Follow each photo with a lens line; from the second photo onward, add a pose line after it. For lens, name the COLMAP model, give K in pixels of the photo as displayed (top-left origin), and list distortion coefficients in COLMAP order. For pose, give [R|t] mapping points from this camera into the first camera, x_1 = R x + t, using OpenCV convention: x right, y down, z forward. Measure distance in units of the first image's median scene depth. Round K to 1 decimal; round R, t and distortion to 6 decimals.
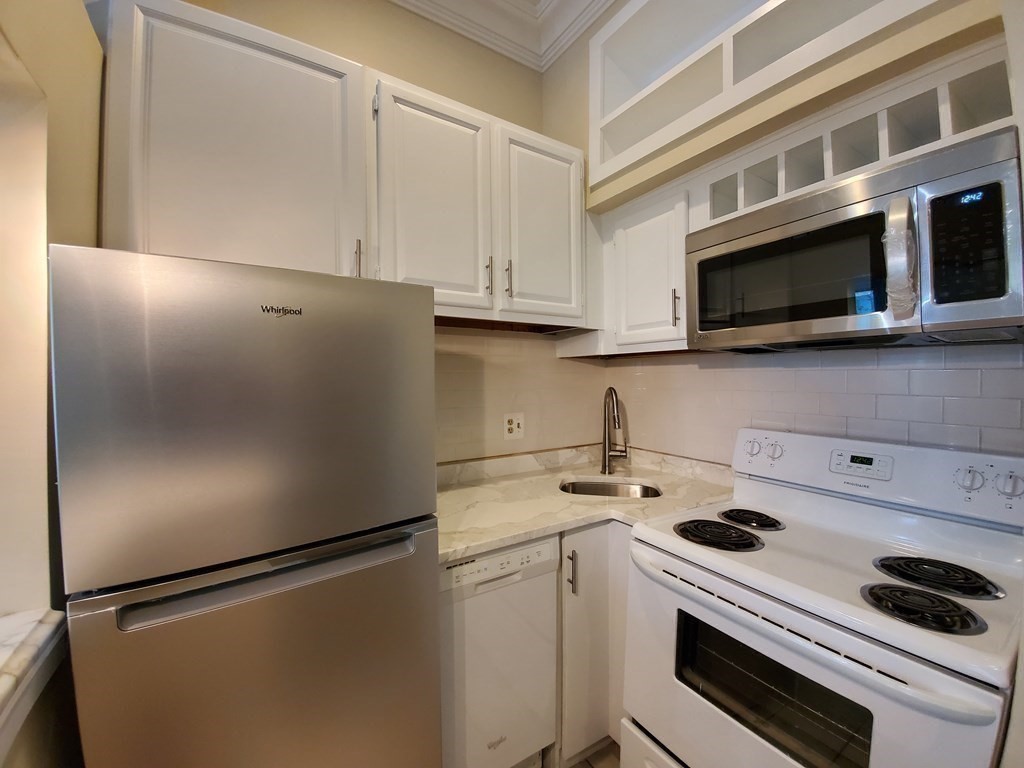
lens RADIAL K [[404.0, 0, 510.1], [0, 404.0, 379.6], [0, 0, 1]] dist [0.001329, -0.011434]
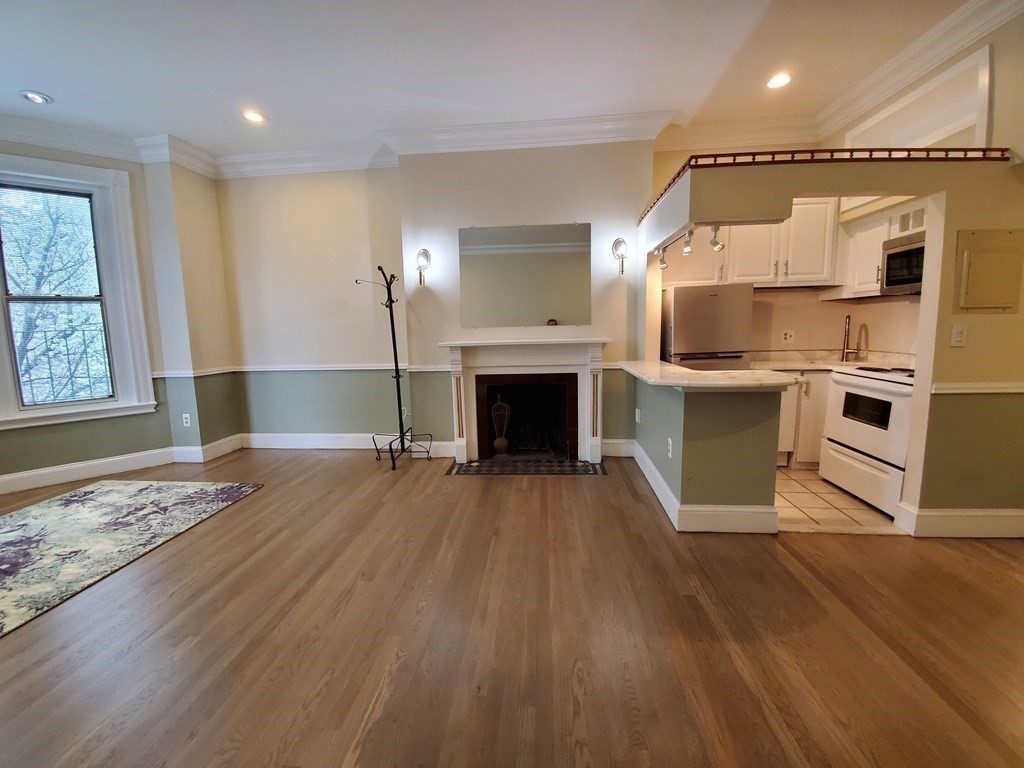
lens RADIAL K [[404.0, 0, 510.1], [0, 404.0, 379.6], [0, 0, 1]] dist [0.001329, -0.011434]
pose [[0.790449, 0.065834, -0.608980, 0.191290], [0.009660, 0.992744, 0.119859, 0.092244], [0.612452, -0.100625, 0.784077, -1.811437]]
